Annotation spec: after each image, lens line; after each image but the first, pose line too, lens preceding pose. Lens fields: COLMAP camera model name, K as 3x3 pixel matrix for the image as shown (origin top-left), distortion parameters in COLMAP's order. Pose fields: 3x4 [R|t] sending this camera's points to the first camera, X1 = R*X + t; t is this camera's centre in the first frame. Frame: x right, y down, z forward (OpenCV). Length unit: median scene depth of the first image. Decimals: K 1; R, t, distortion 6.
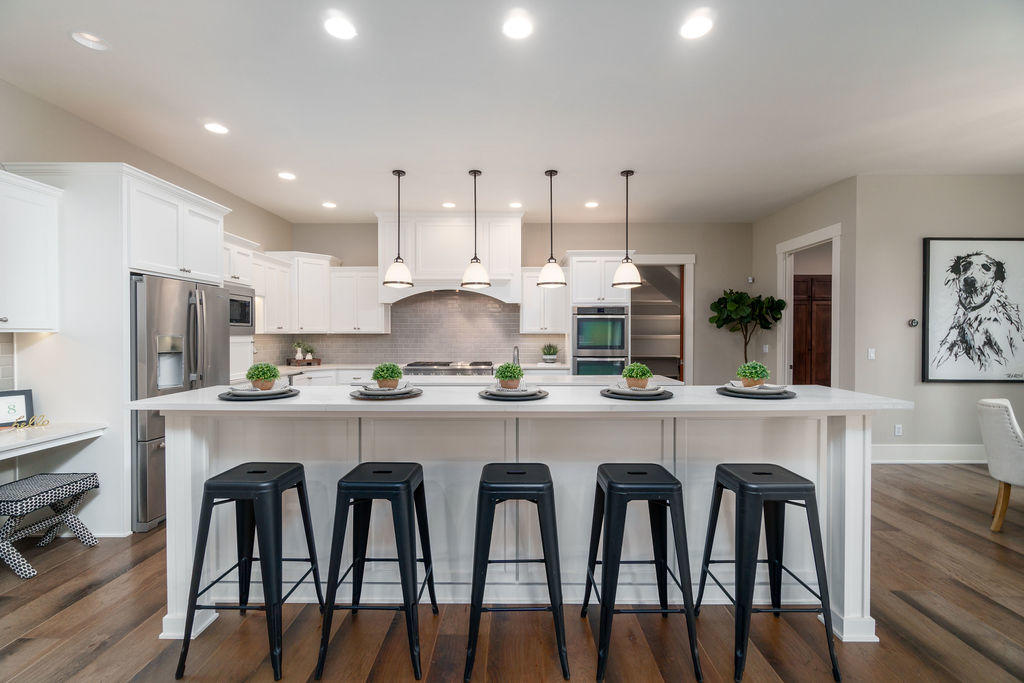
lens RADIAL K [[442.0, 0, 511.0], [0, 442.0, 339.4], [0, 0, 1]] dist [-0.003299, 0.000826]
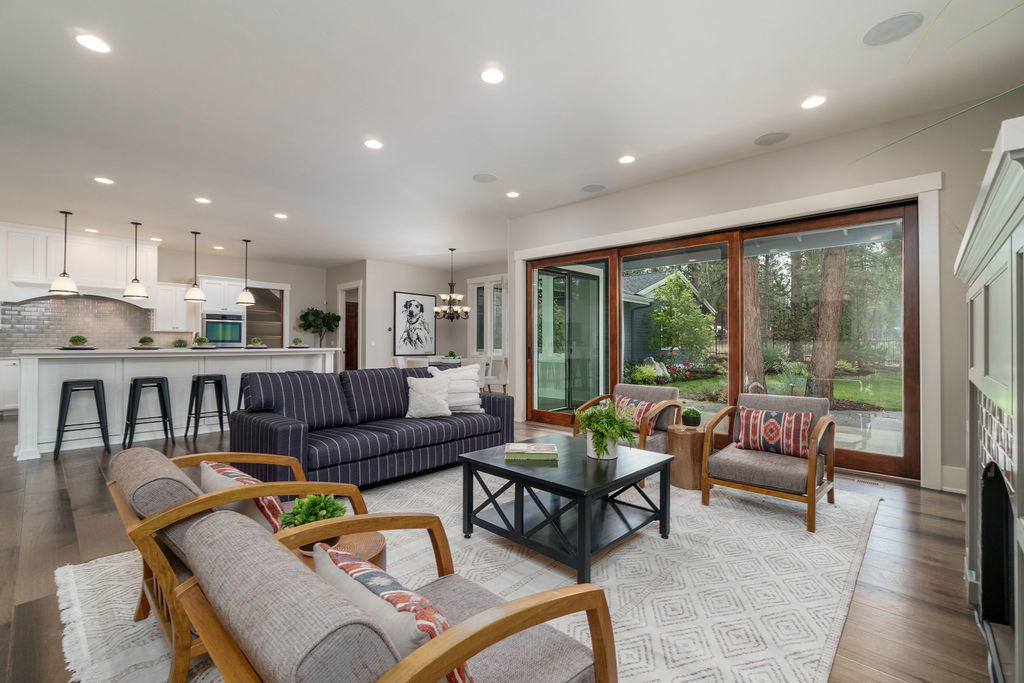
lens RADIAL K [[442.0, 0, 508.8], [0, 442.0, 340.0], [0, 0, 1]] dist [-0.003299, 0.000826]
pose [[0.681199, 0.007192, 0.732063, -0.269144], [0.004935, 0.999884, -0.014415, 0.044990], [-0.732082, 0.013432, 0.681084, -0.834210]]
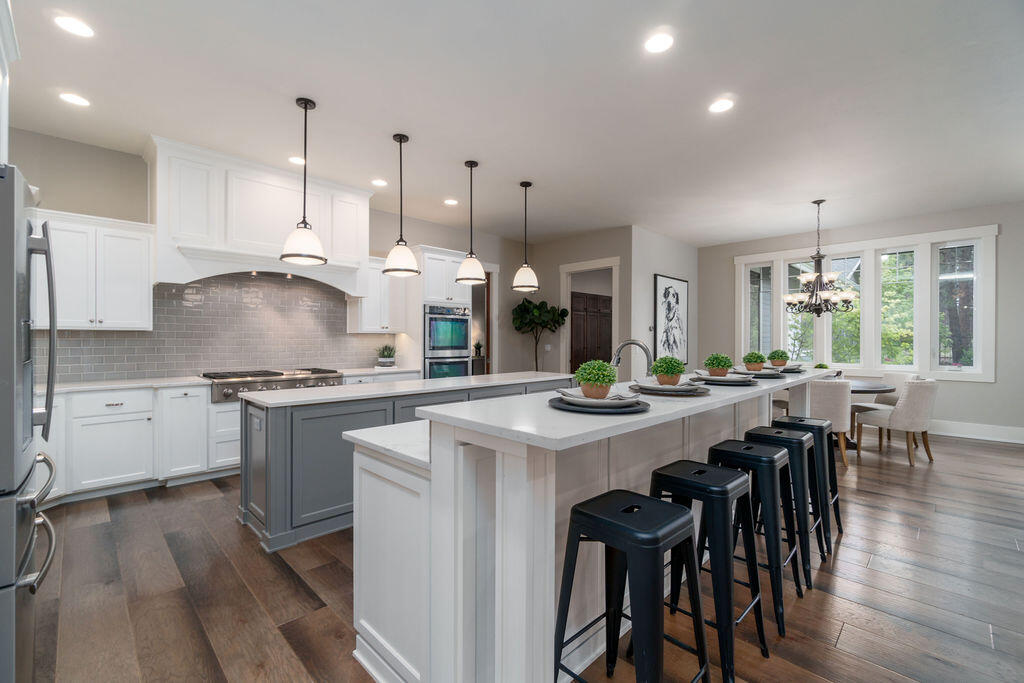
lens RADIAL K [[442.0, 0, 515.5], [0, 442.0, 340.5], [0, 0, 1]] dist [-0.003299, 0.000826]
pose [[0.708111, 0.000402, 0.706101, -0.438019], [0.004181, 0.999980, -0.004762, 0.007472], [-0.706089, 0.006324, 0.708095, 0.220327]]
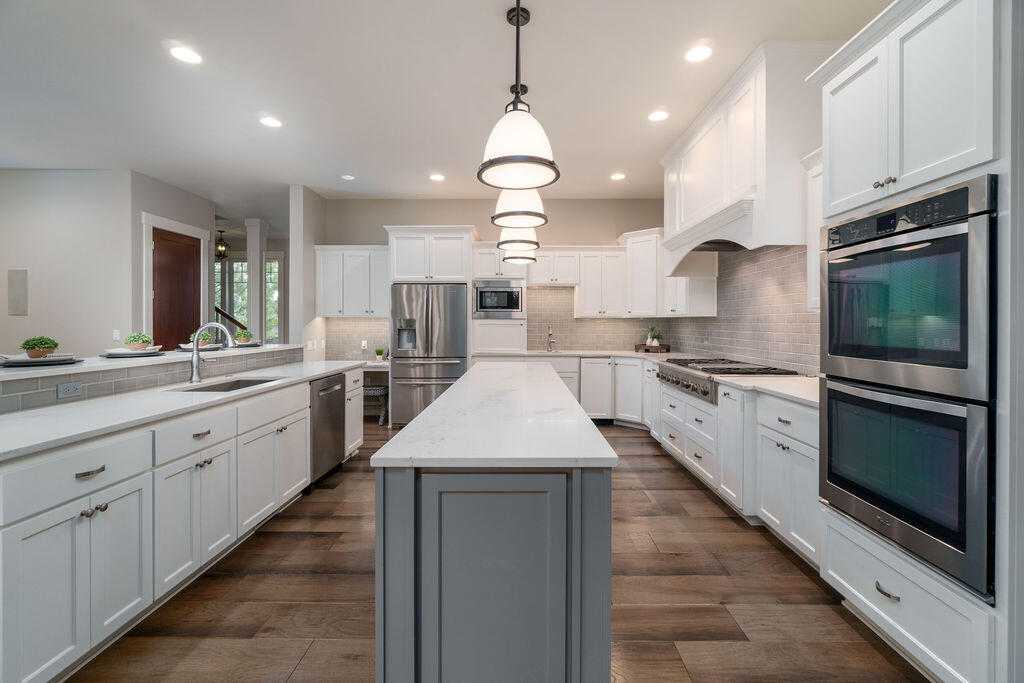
lens RADIAL K [[442.0, 0, 530.6], [0, 442.0, 326.2], [0, 0, 1]] dist [-0.003299, 0.000826]
pose [[0.008387, 0.007538, -0.999936, 0.546758], [-0.015150, 0.999858, 0.007410, 0.001949], [0.999850, 0.015087, 0.008500, 0.869369]]
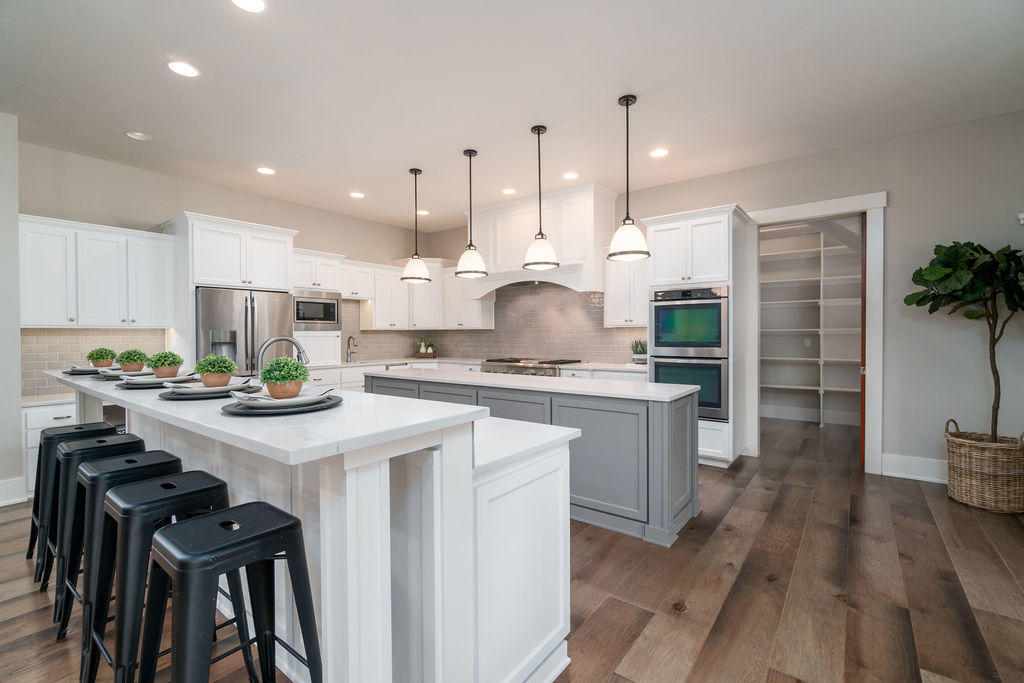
lens RADIAL K [[442.0, 0, 516.8], [0, 442.0, 337.2], [0, 0, 1]] dist [-0.003299, 0.000826]
pose [[0.795867, 0.000164, -0.605472, 0.476362], [-0.002521, 0.999992, -0.003042, 0.009535], [0.605467, 0.003947, 0.795861, 0.281693]]
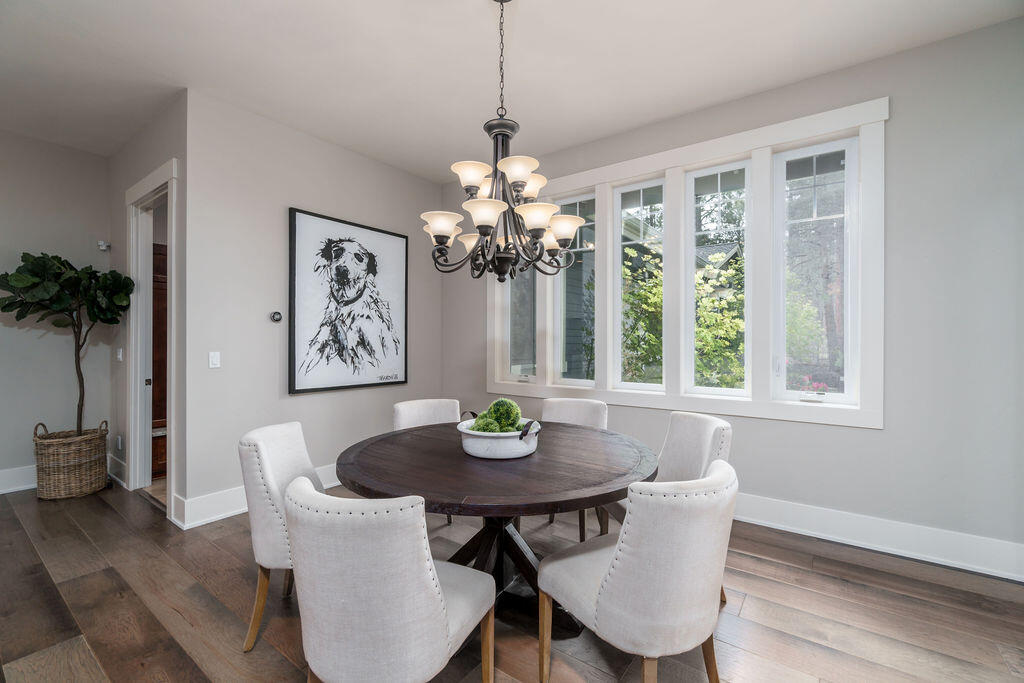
lens RADIAL K [[442.0, 0, 510.0], [0, 442.0, 342.3], [0, 0, 1]] dist [-0.003299, 0.000826]
pose [[0.592622, -0.001099, 0.805480, 0.475524], [0.006484, 0.999973, -0.003405, 0.010426], [-0.805455, 0.007241, 0.592613, 0.202302]]
